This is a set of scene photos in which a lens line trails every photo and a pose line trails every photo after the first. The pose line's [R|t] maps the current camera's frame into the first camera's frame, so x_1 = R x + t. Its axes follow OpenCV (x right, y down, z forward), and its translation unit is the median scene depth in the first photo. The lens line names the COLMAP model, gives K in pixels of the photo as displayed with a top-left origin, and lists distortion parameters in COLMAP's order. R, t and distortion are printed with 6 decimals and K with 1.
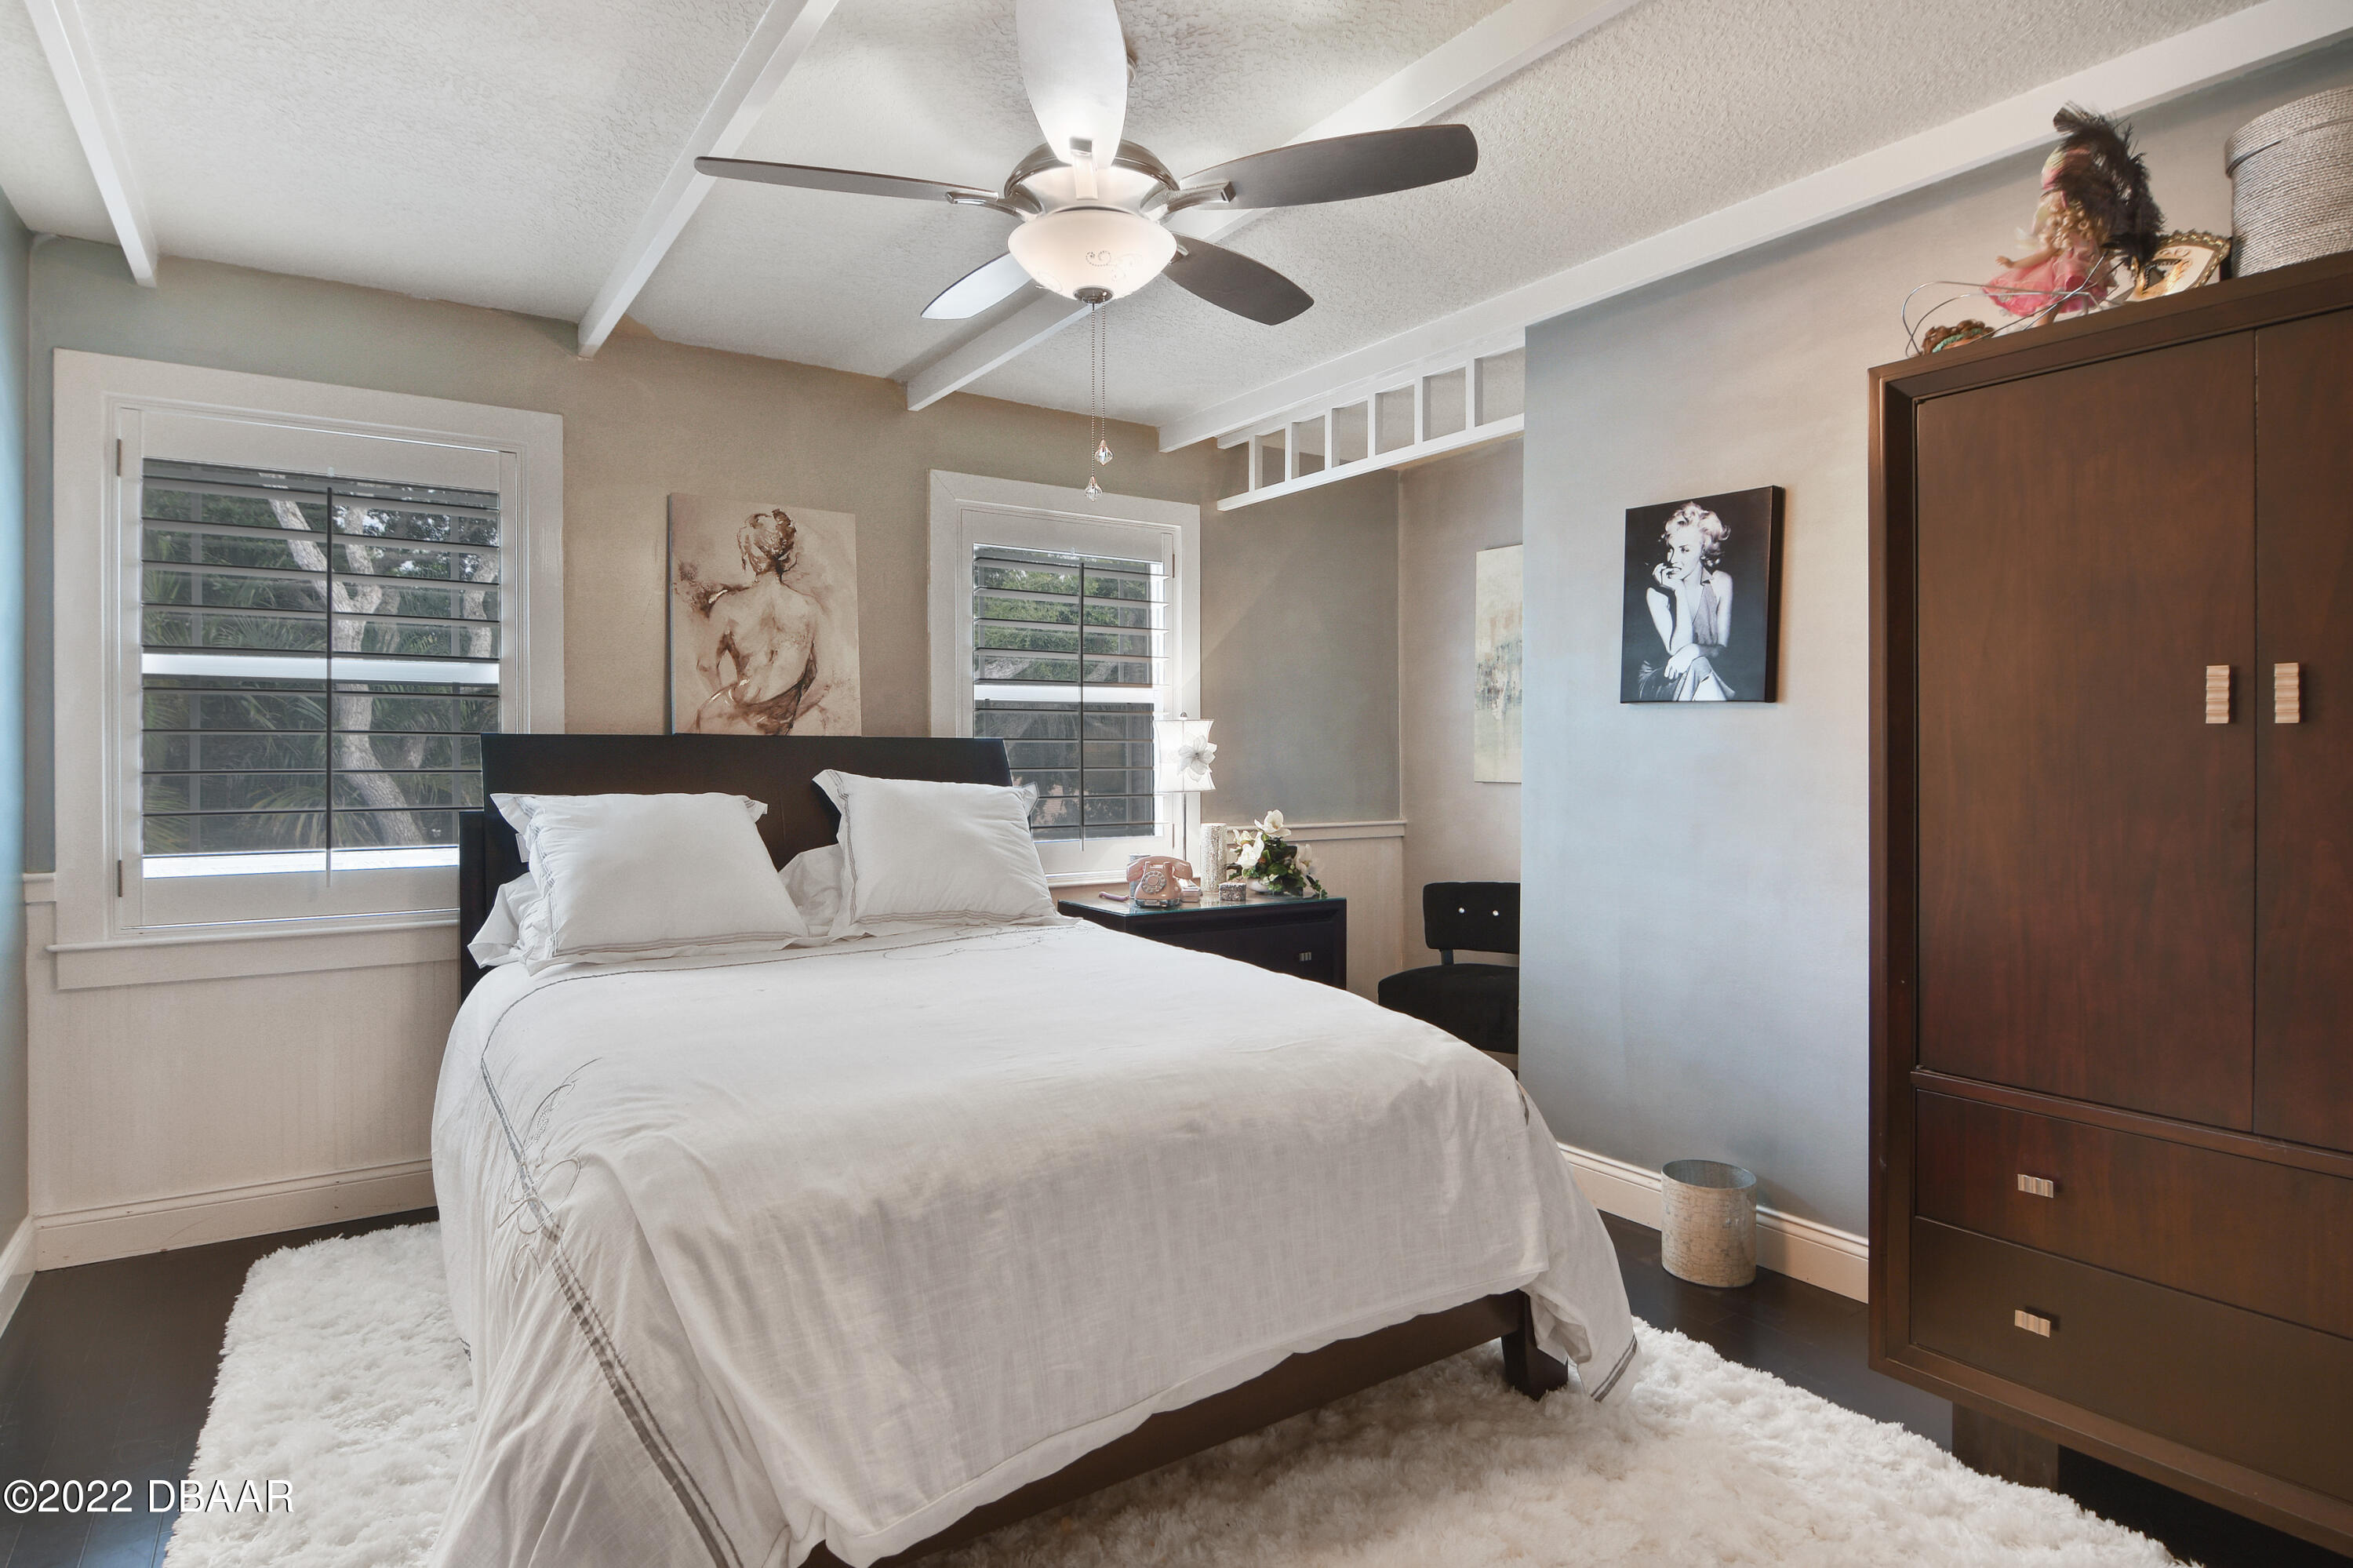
lens RADIAL K [[1257.5, 0, 1167.5], [0, 1257.5, 767.5], [0, 0, 1]] dist [0.000684, -0.001468]
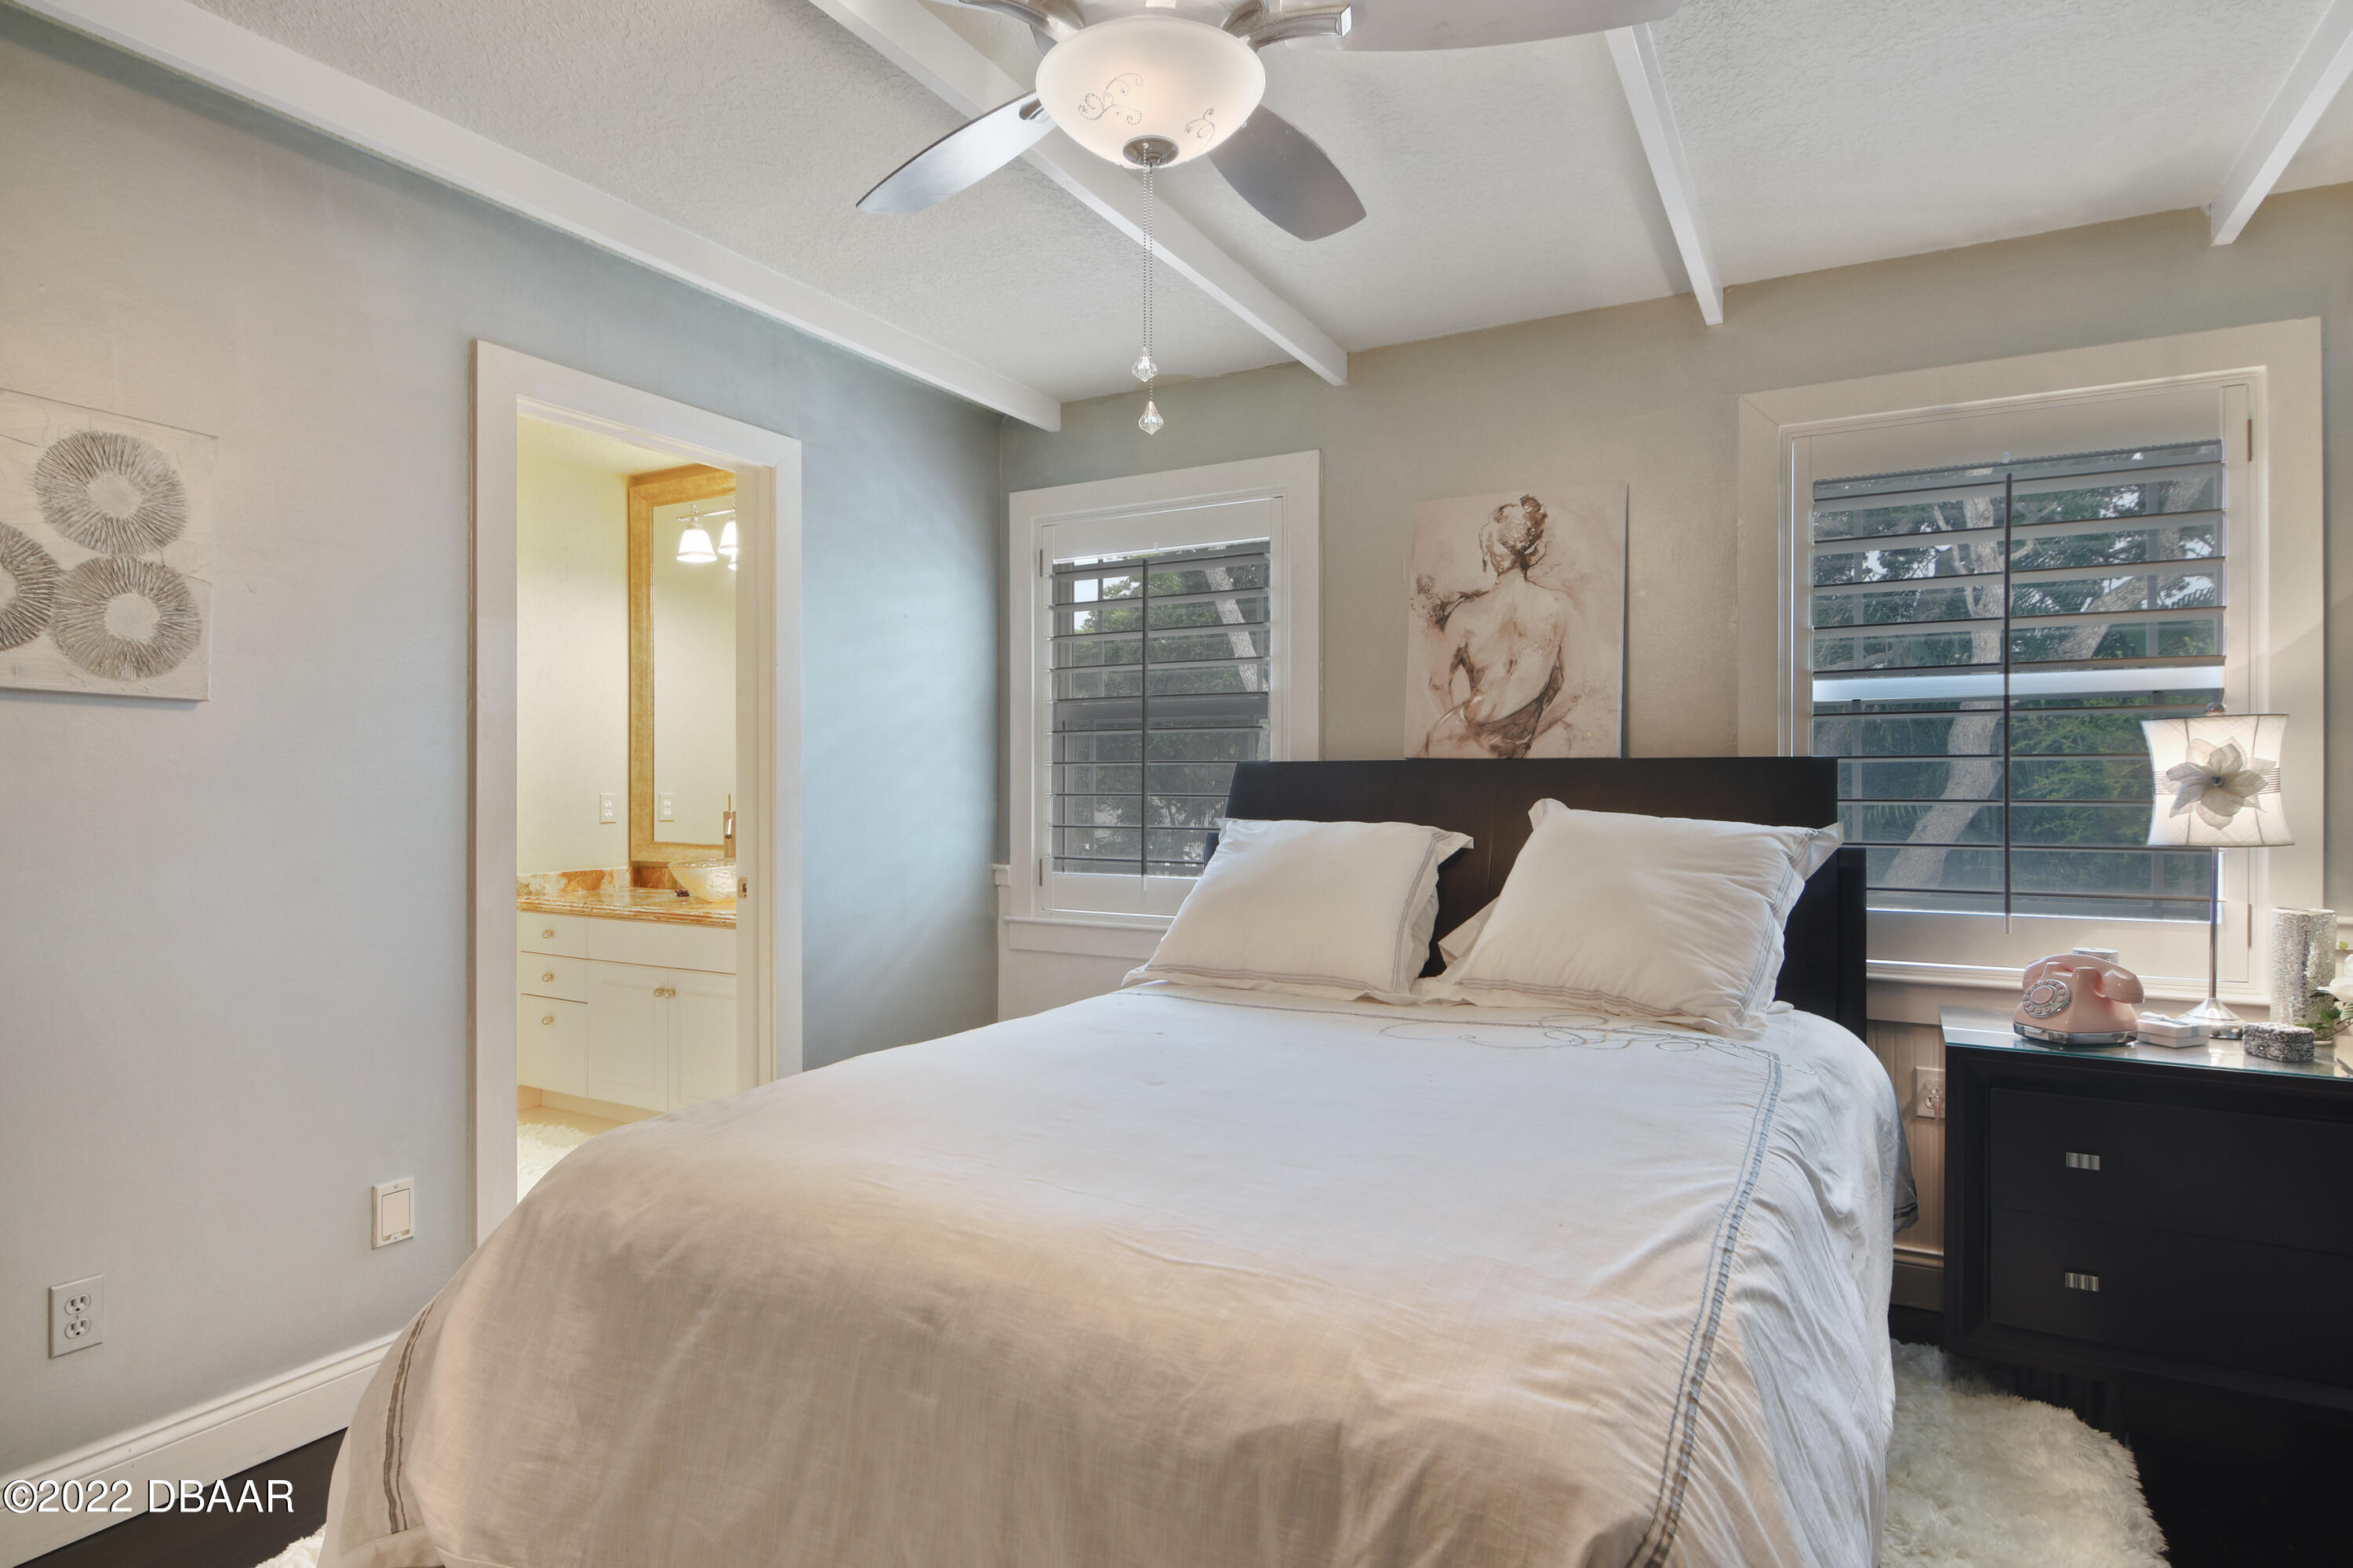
lens RADIAL K [[1257.5, 0, 1168.3], [0, 1257.5, 785.4], [0, 0, 1]] dist [0.000684, -0.001468]
pose [[0.453493, 0.003617, -0.891252, 0.355591], [-0.007718, 0.999970, 0.000131, -0.005345], [0.891226, 0.006819, 0.453508, 0.404024]]
